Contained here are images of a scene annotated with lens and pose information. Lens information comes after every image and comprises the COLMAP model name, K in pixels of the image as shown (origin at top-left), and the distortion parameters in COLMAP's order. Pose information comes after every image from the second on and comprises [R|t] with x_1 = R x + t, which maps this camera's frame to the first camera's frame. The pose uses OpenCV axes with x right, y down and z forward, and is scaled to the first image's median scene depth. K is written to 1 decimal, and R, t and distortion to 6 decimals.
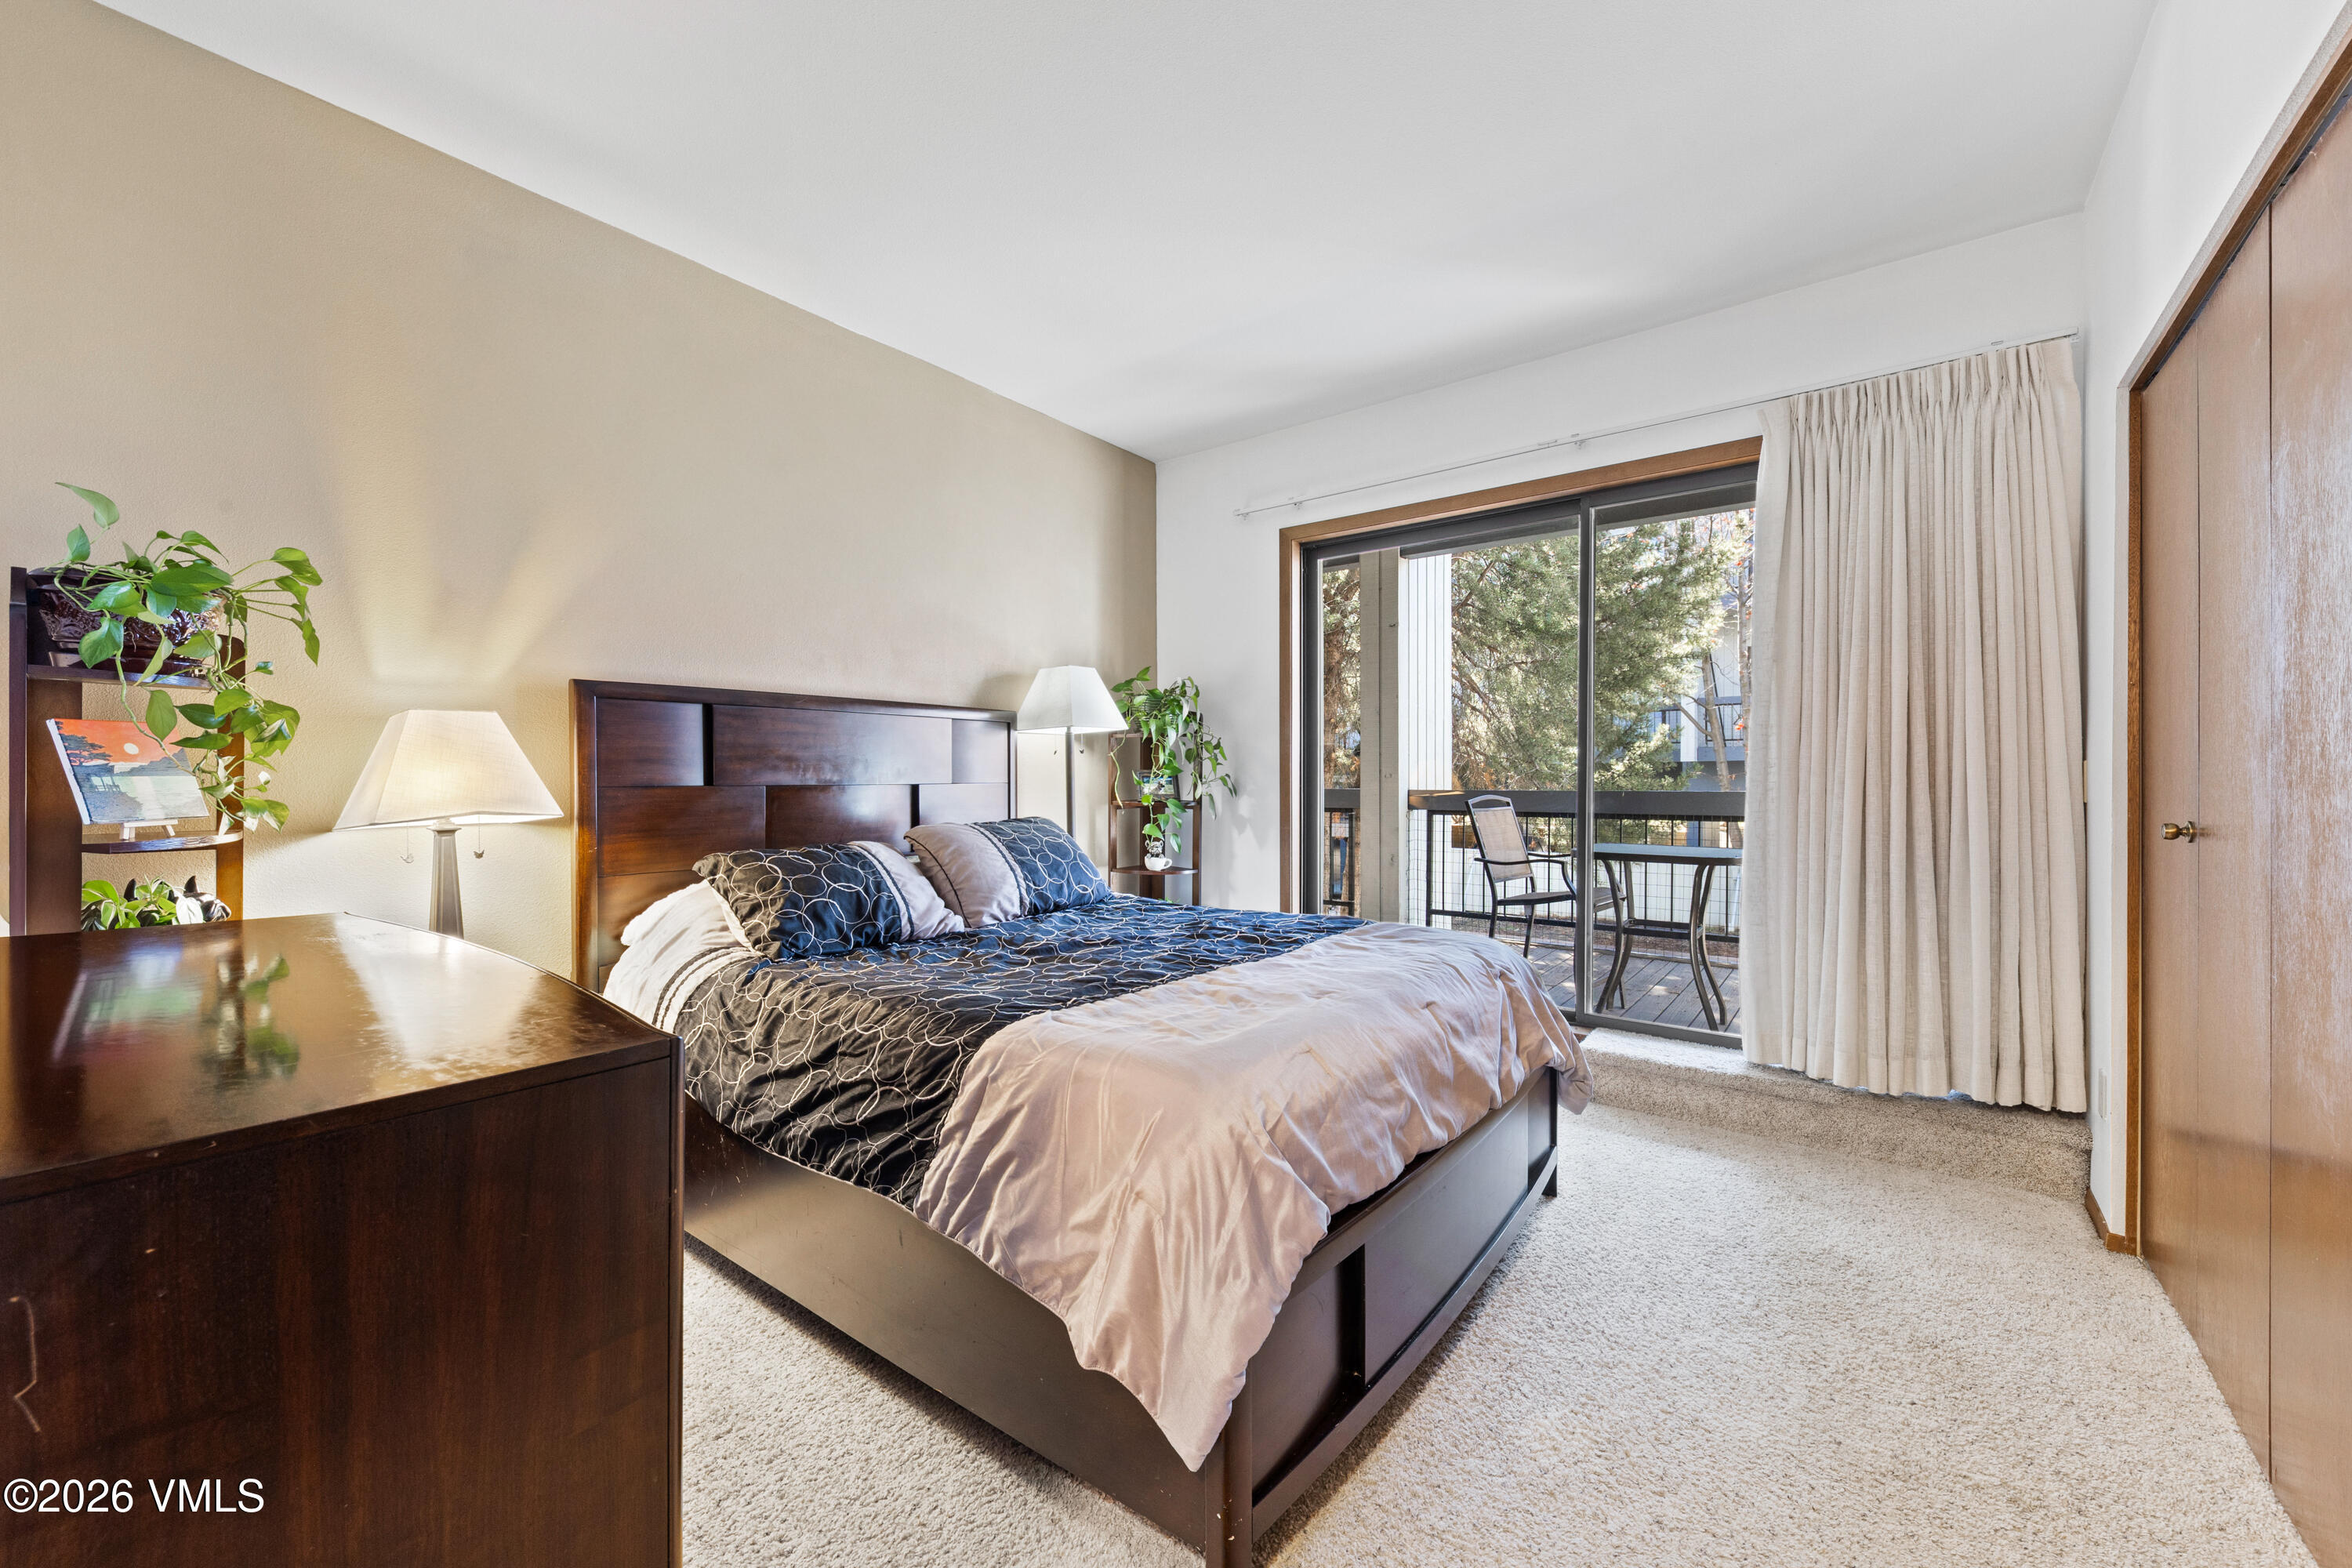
lens RADIAL K [[941.1, 0, 1157.0], [0, 941.1, 787.5], [0, 0, 1]] dist [0.004429, -0.001005]
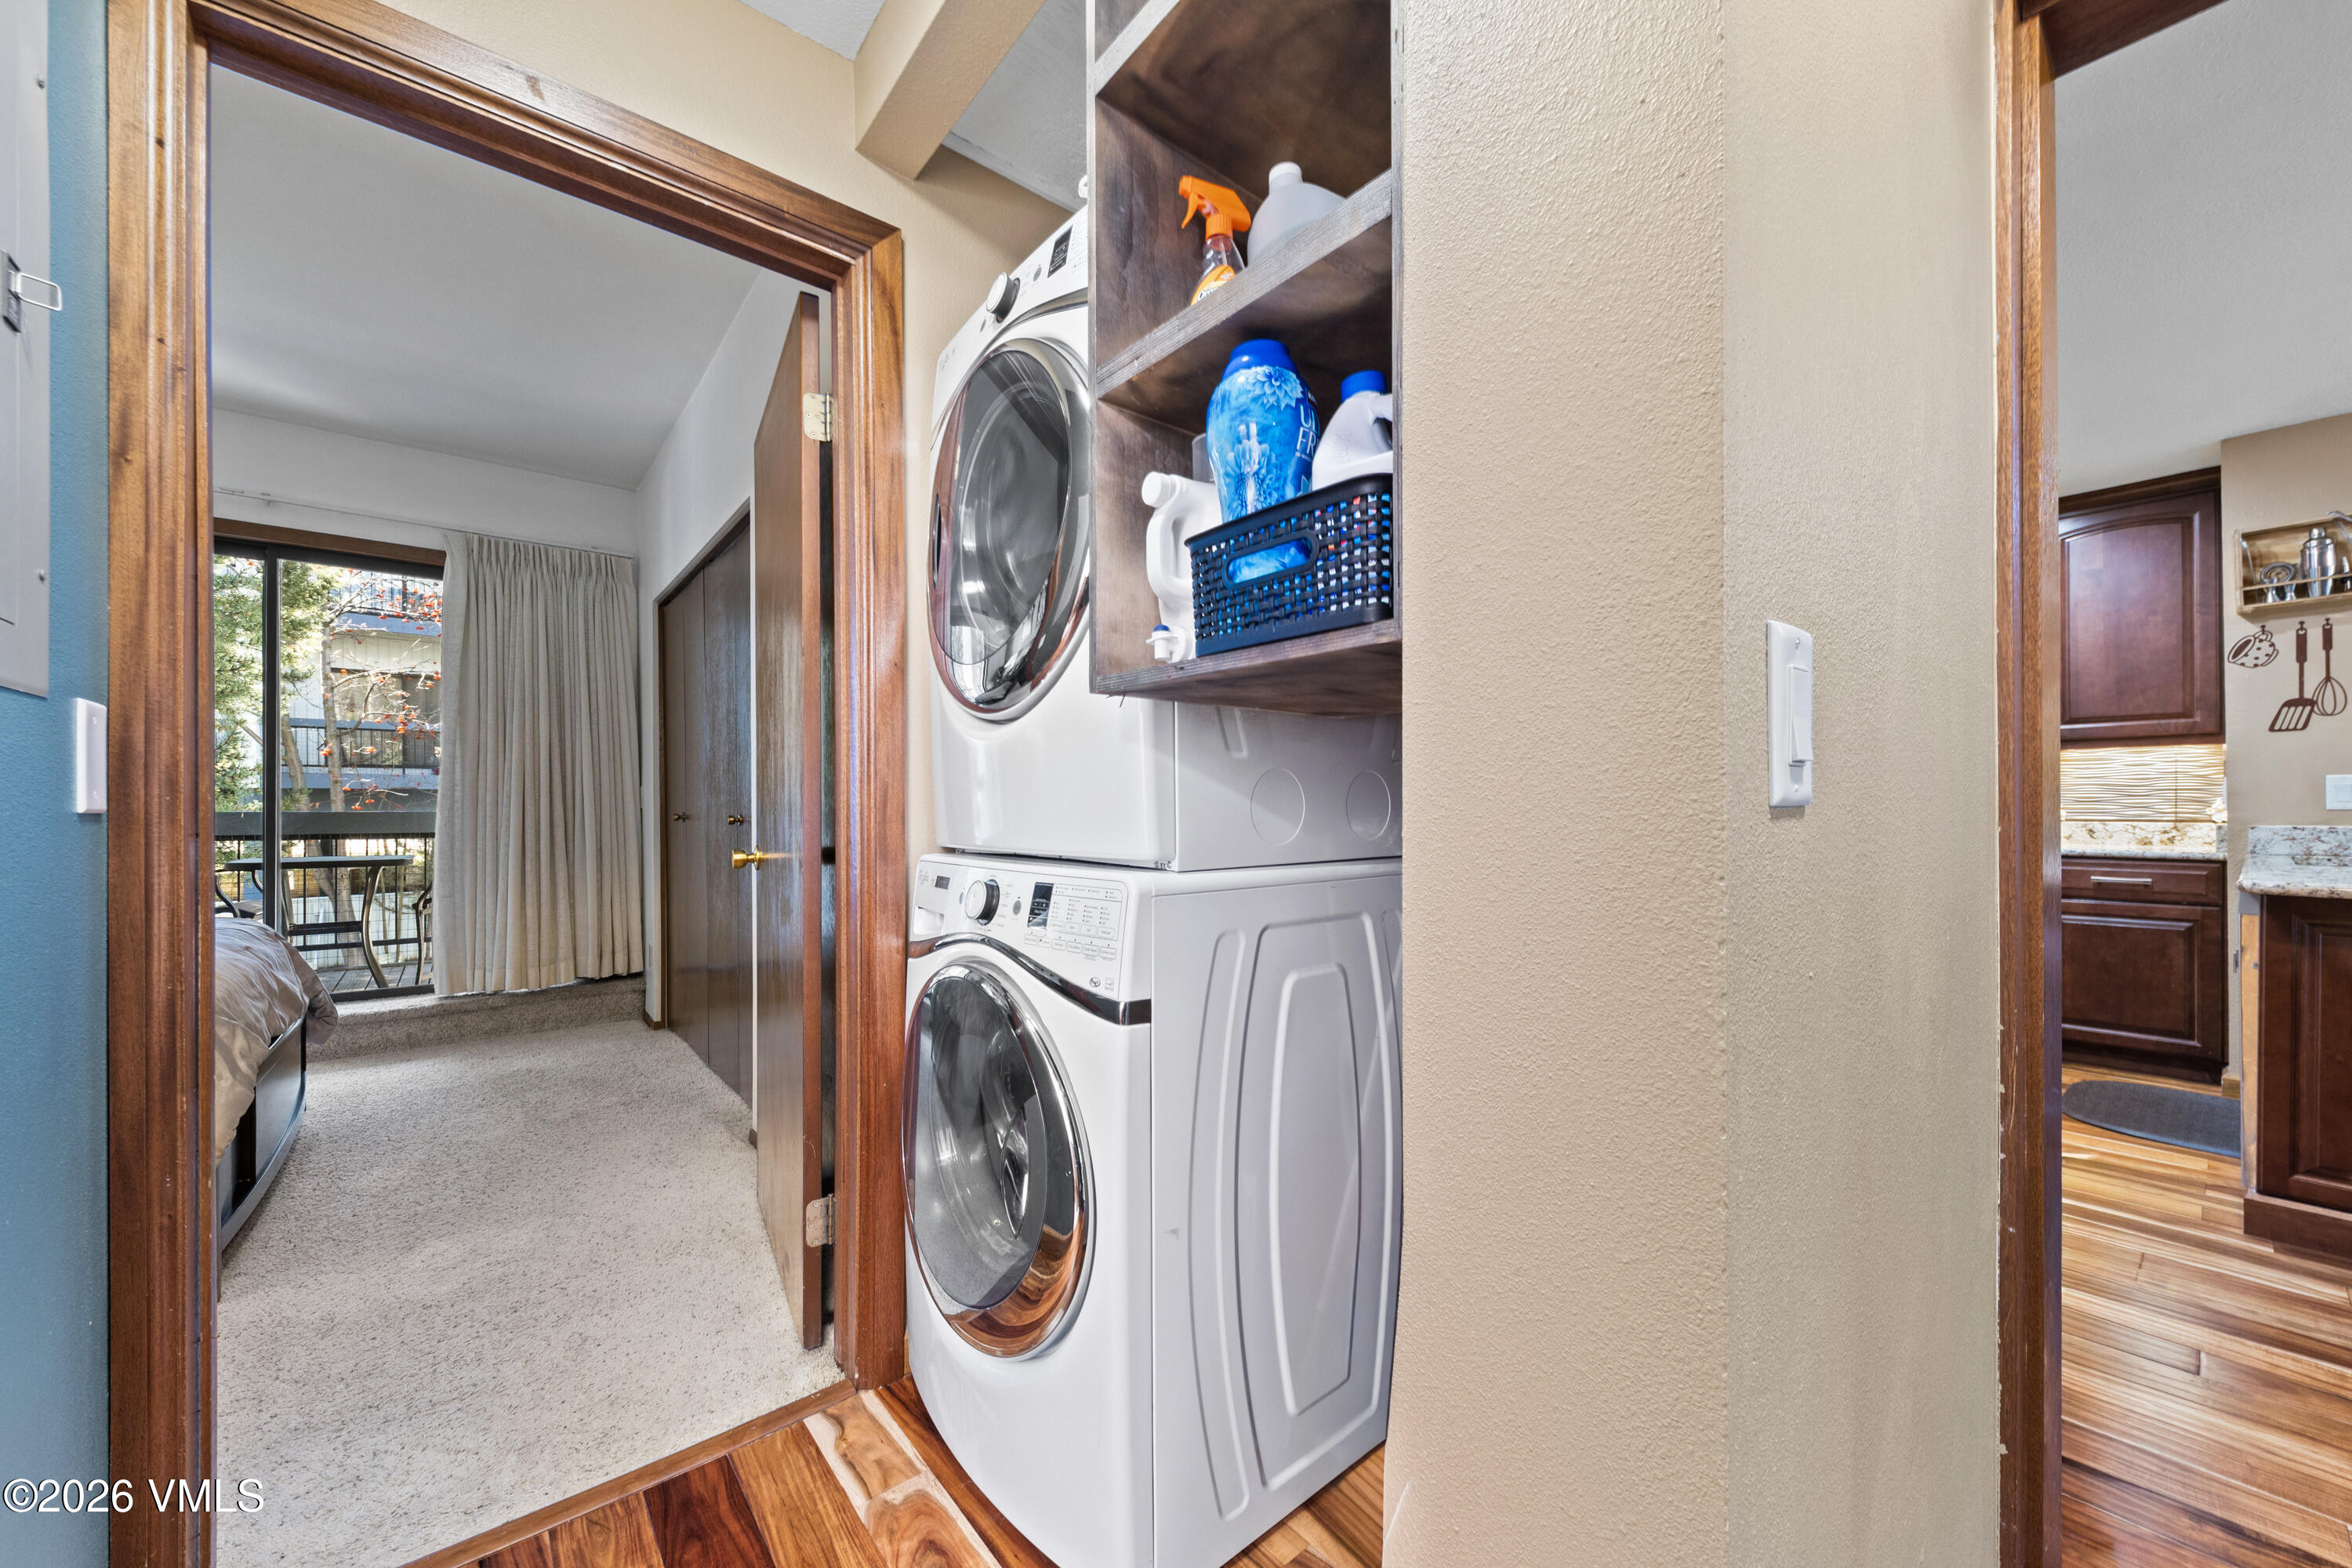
lens RADIAL K [[915.9, 0, 1225.7], [0, 915.9, 809.0], [0, 0, 1]] dist [0.008462, -0.000906]
pose [[0.215026, -0.000249, 0.976608, -0.529992], [0.011872, 0.999927, -0.002359, 0.033889], [-0.976536, 0.012102, 0.215014, -0.507594]]
